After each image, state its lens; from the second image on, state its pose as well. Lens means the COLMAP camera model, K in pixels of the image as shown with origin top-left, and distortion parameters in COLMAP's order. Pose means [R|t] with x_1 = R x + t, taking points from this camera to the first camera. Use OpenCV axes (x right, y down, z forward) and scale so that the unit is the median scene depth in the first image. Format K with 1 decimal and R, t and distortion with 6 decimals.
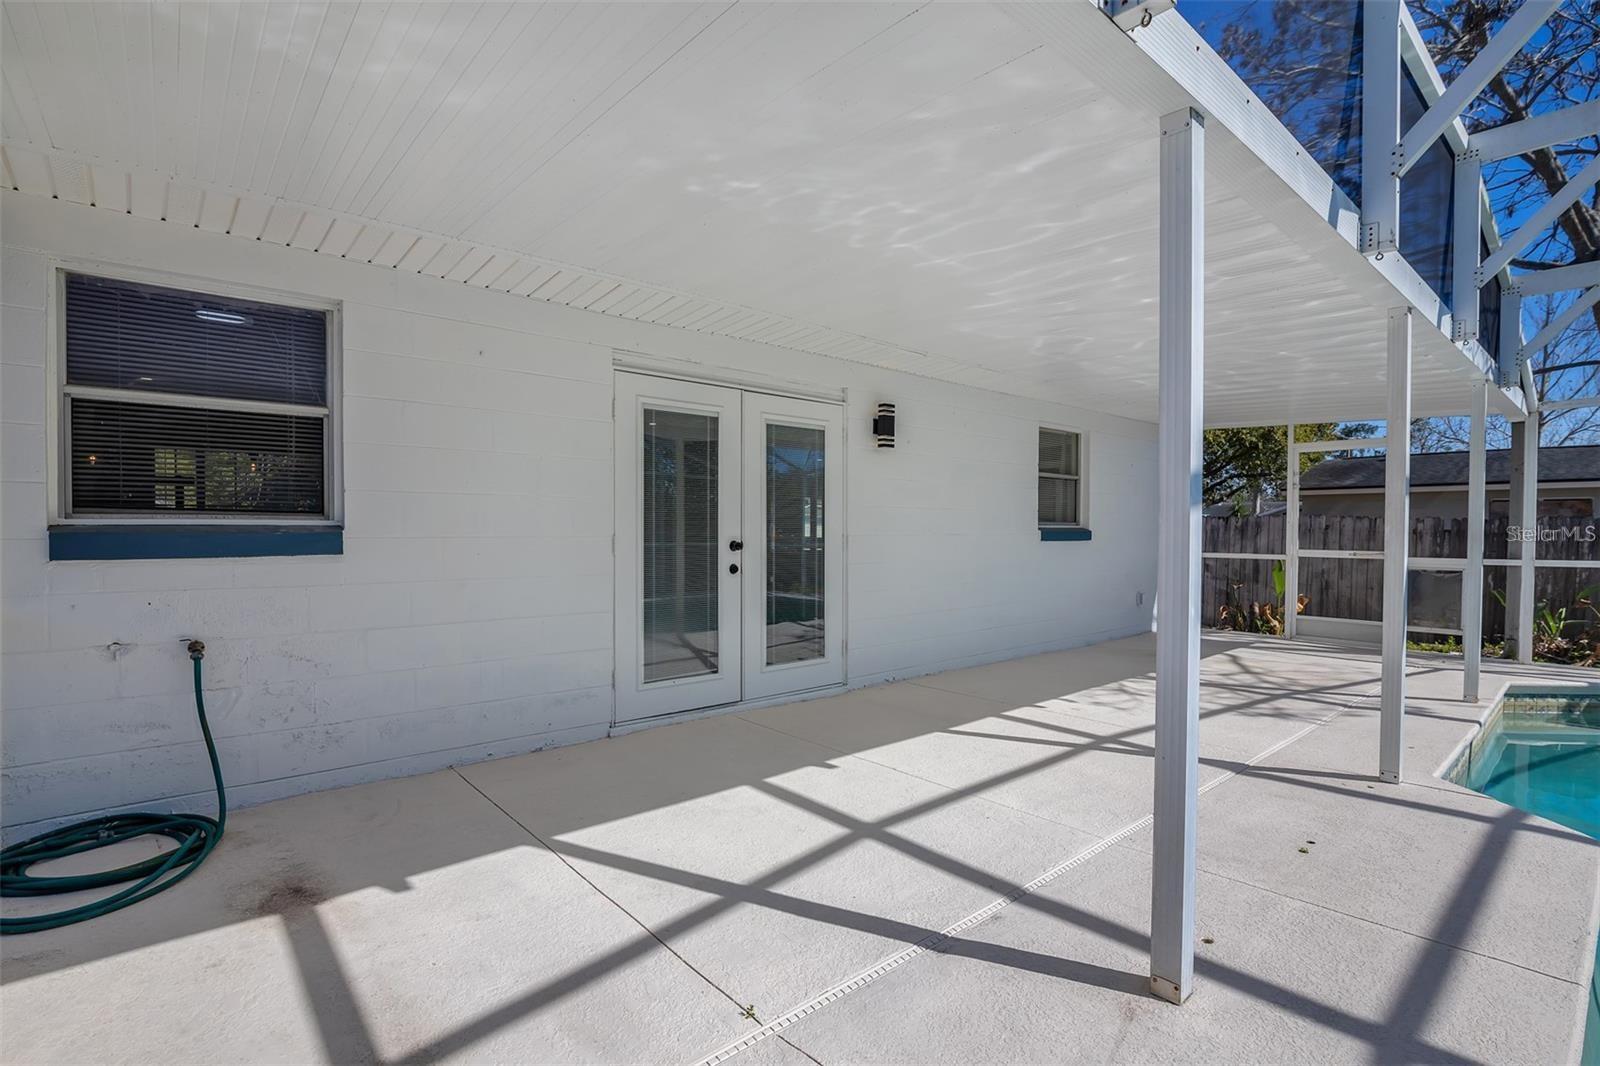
lens RADIAL K [[747.2, 0, 780.0], [0, 747.2, 533.2], [0, 0, 1]] dist [-0.016805, 0.000081]
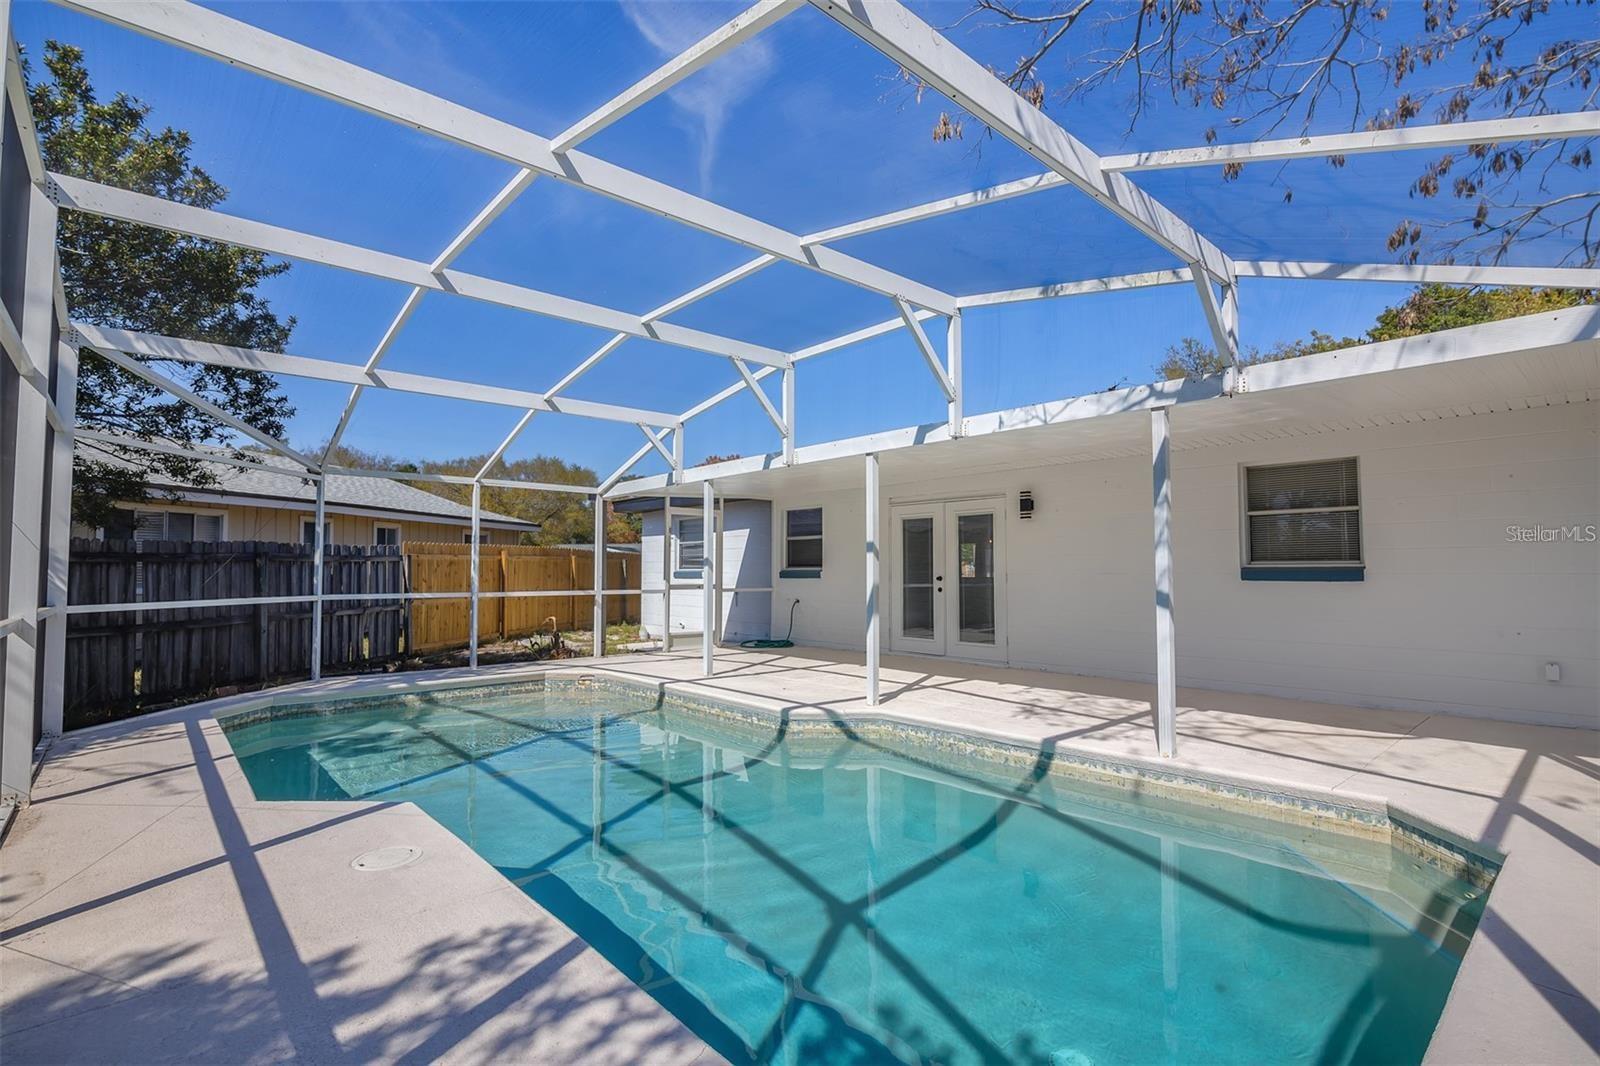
lens RADIAL K [[747.2, 0, 780.0], [0, 747.2, 533.2], [0, 0, 1]] dist [-0.016805, 0.000081]
pose [[0.014218, -0.051780, -0.998557, 2.005646], [-0.006487, 0.998632, -0.051877, 0.001790], [0.999878, 0.007215, 0.013863, 0.534544]]
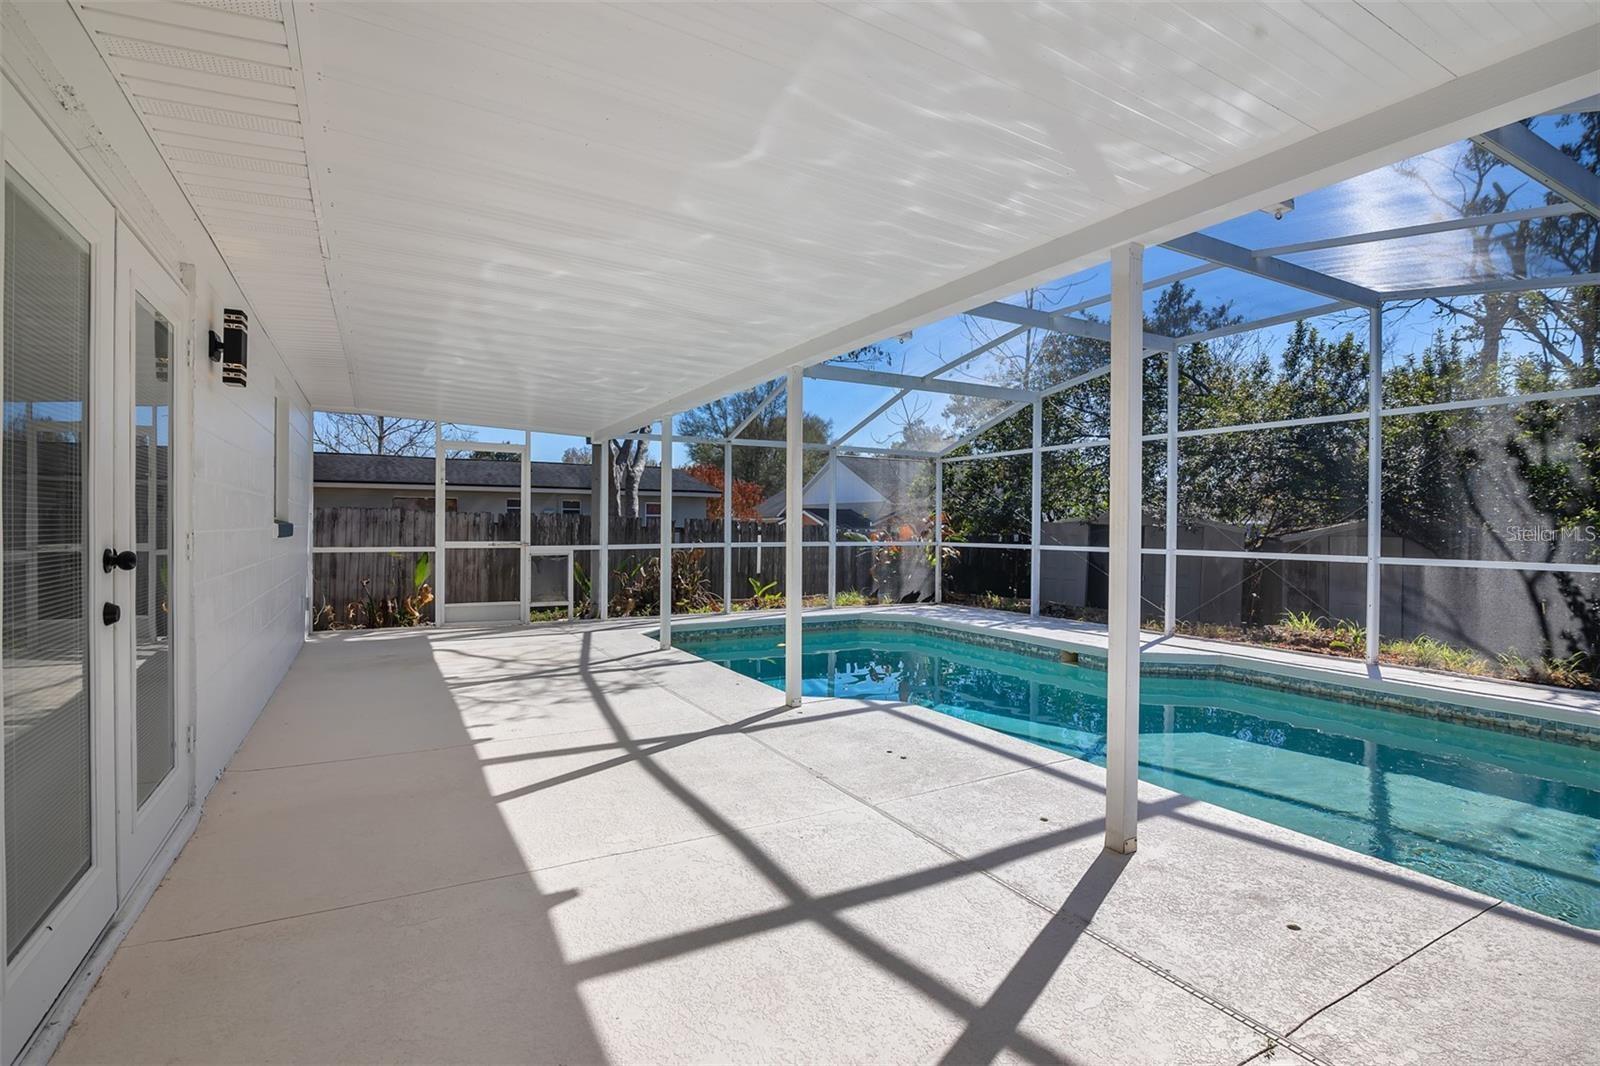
lens RADIAL K [[747.2, 0, 780.0], [0, 747.2, 533.2], [0, 0, 1]] dist [-0.016805, 0.000081]
pose [[0.202705, -0.010584, 0.979183, -0.402889], [-0.001921, 0.999935, 0.011206, -0.004271], [-0.979238, -0.004152, 0.202671, 0.538256]]
